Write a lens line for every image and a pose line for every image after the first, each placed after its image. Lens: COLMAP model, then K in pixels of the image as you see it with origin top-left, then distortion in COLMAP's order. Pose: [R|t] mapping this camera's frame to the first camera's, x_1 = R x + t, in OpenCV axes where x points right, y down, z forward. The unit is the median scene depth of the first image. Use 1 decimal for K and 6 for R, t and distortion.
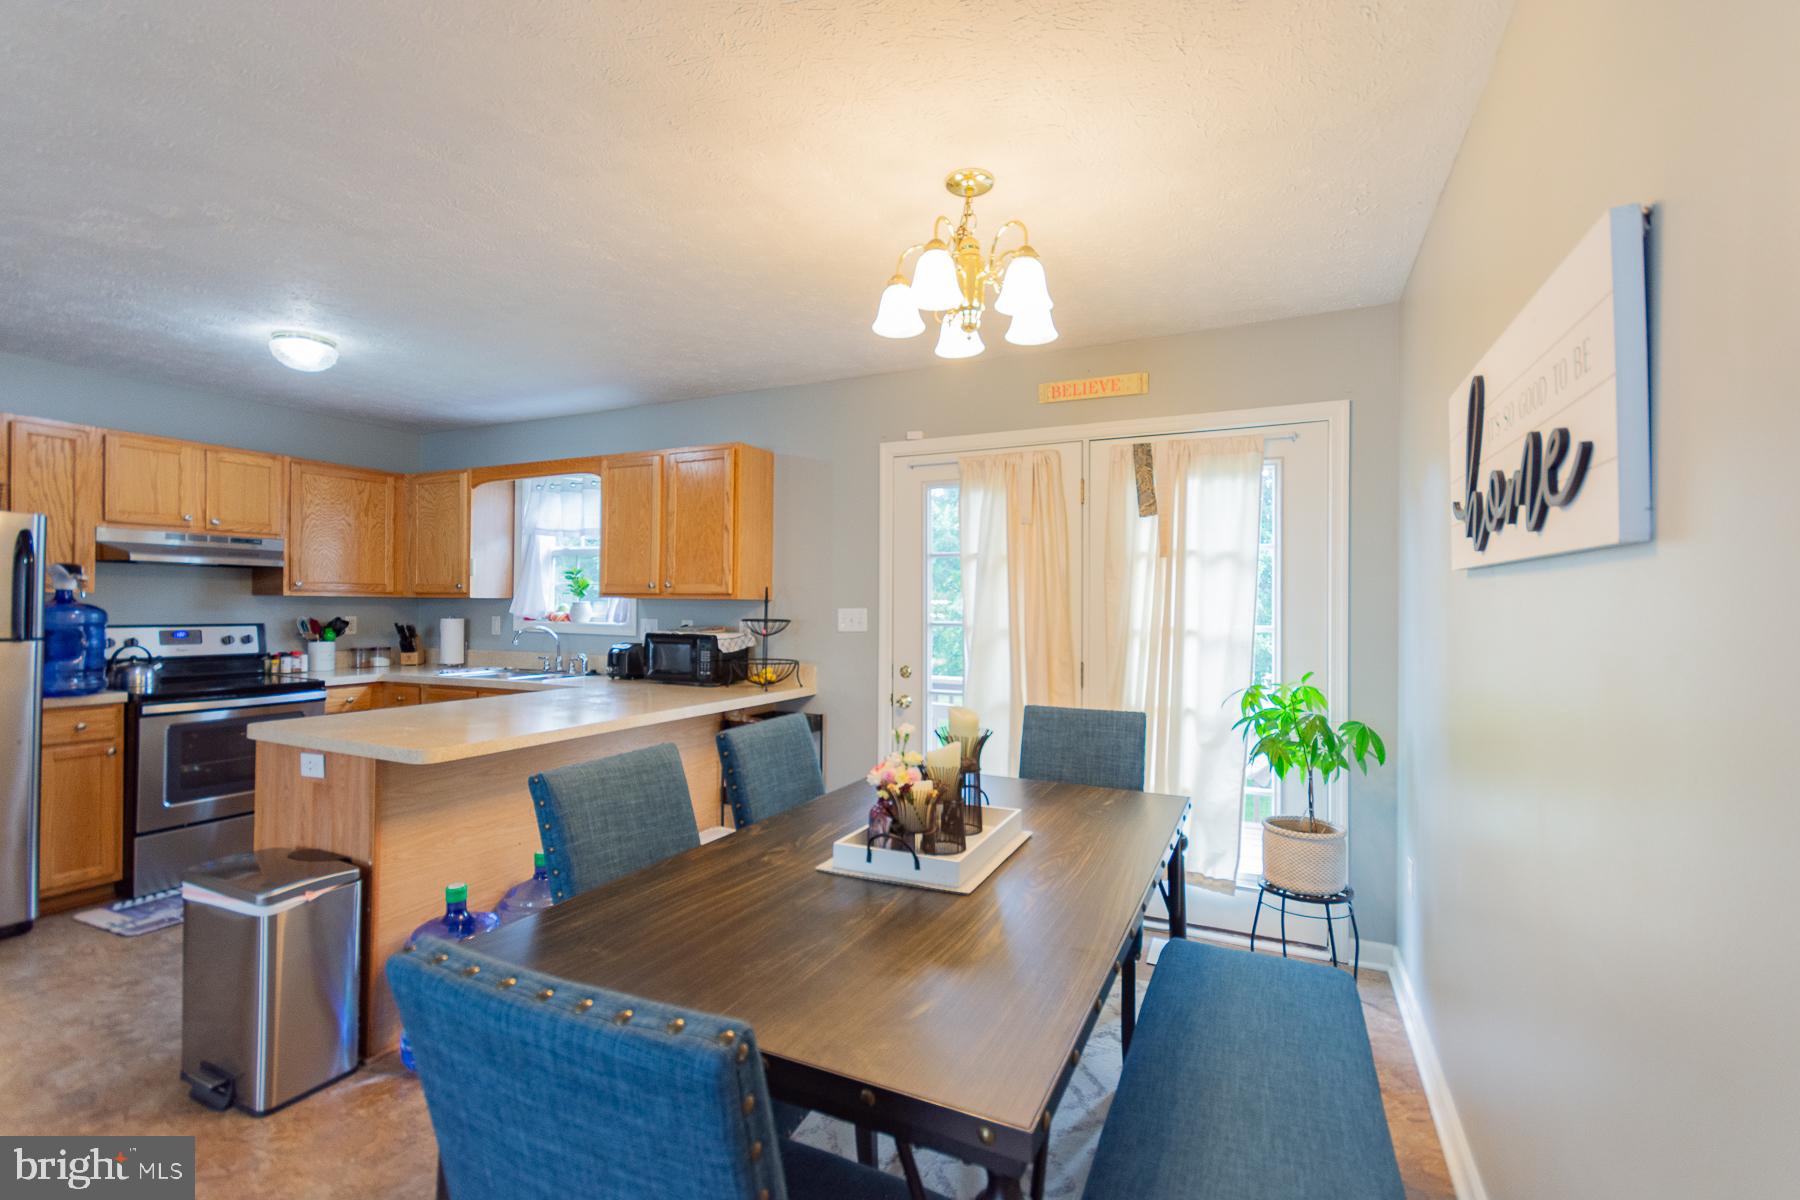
lens RADIAL K [[799.4, 0, 915.3], [0, 799.4, 602.3], [0, 0, 1]] dist [0.000685, -0.000077]
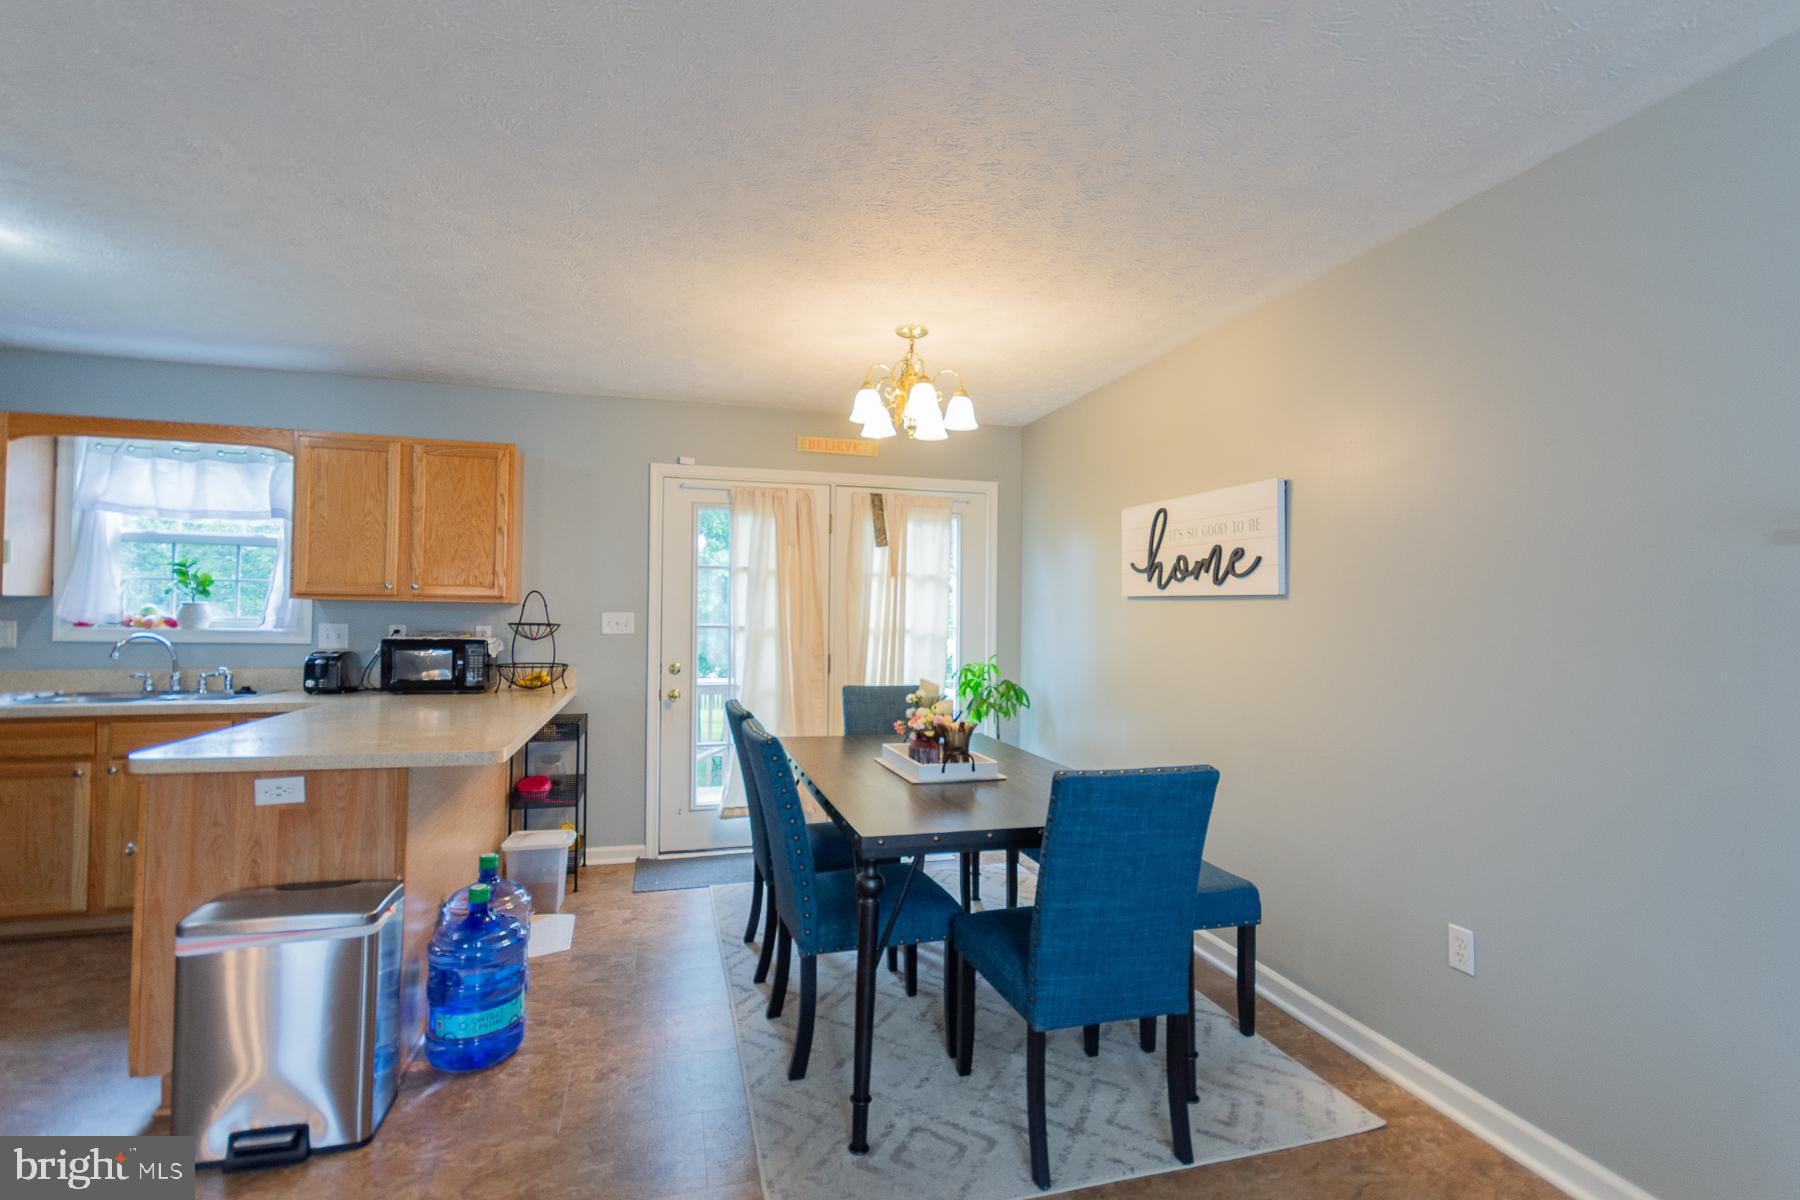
lens RADIAL K [[833.7, 0, 900.3], [0, 833.7, 602.4], [0, 0, 1]] dist [0.006558, -0.001667]
pose [[0.755760, 0.010547, 0.654764, -0.623056], [-0.011149, 0.999933, -0.003239, -0.007265], [-0.654754, -0.004852, 0.755826, -0.111242]]
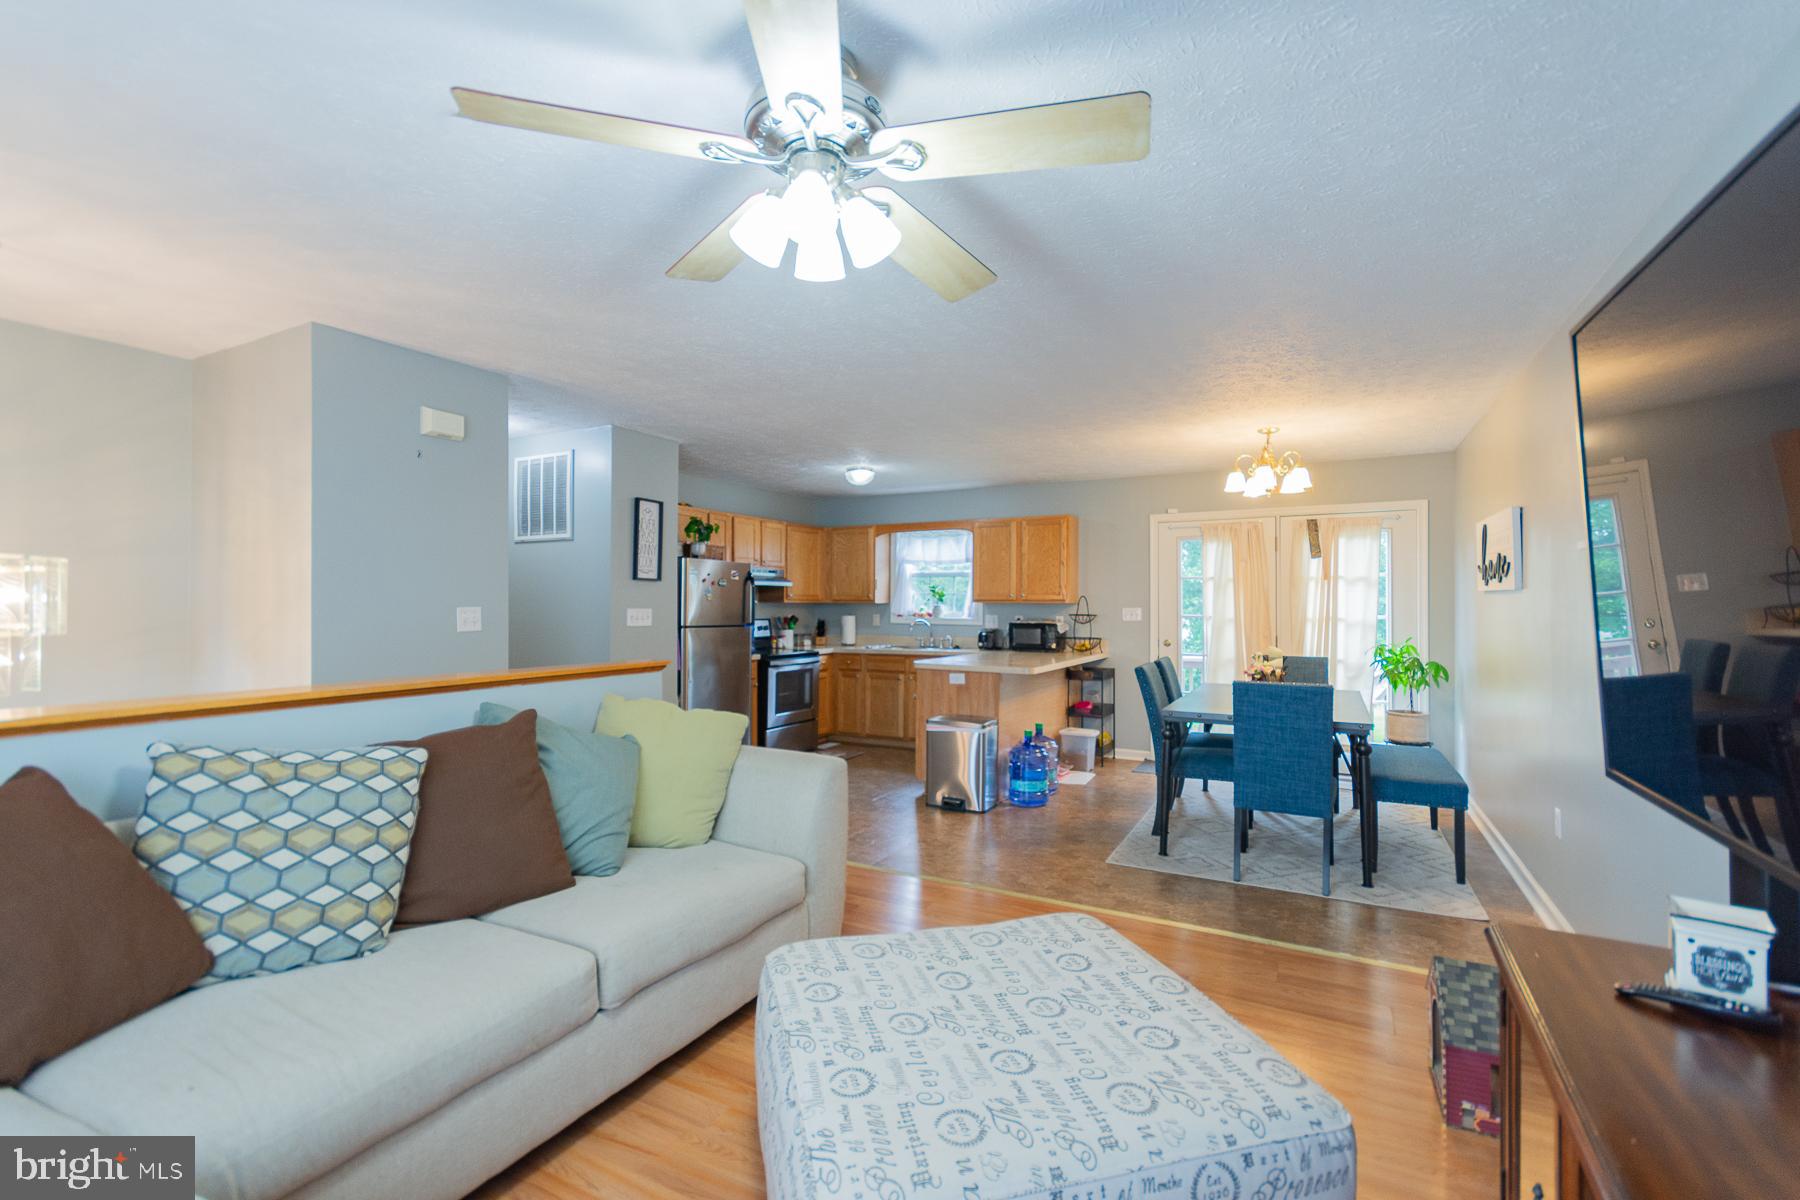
lens RADIAL K [[805.4, 0, 898.2], [0, 805.4, 602.1], [0, 0, 1]] dist [0.005244, 0.000312]
pose [[0.998298, -0.006770, -0.057933, -0.581300], [0.006814, 0.999977, 0.000565, -0.011154], [0.057928, -0.000959, 0.998320, -0.953048]]
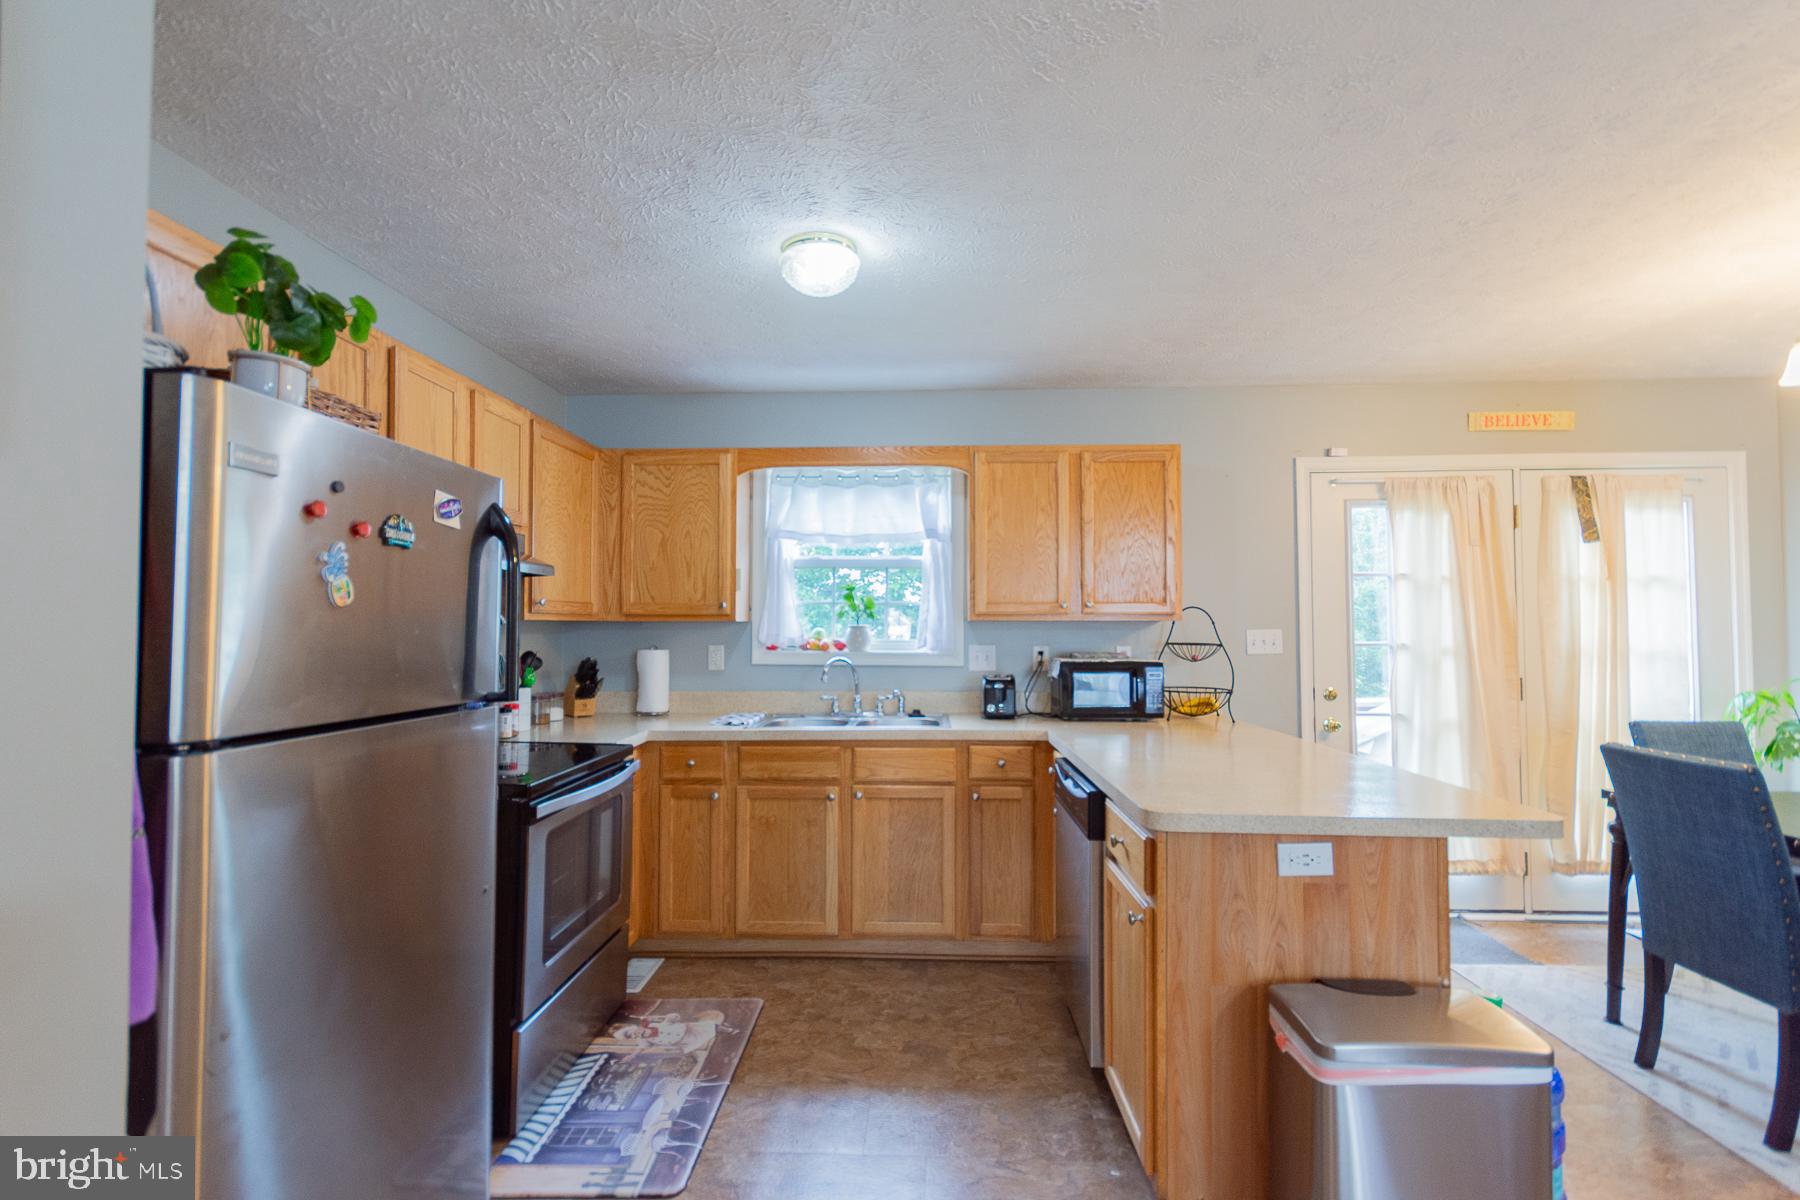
lens RADIAL K [[805.4, 0, 898.2], [0, 805.4, 602.1], [0, 0, 1]] dist [0.005244, 0.000312]
pose [[0.919348, 0.001886, 0.393440, -1.010874], [0.006912, 0.999757, -0.020942, -0.008922], [-0.393384, 0.021972, 0.919112, 0.353750]]
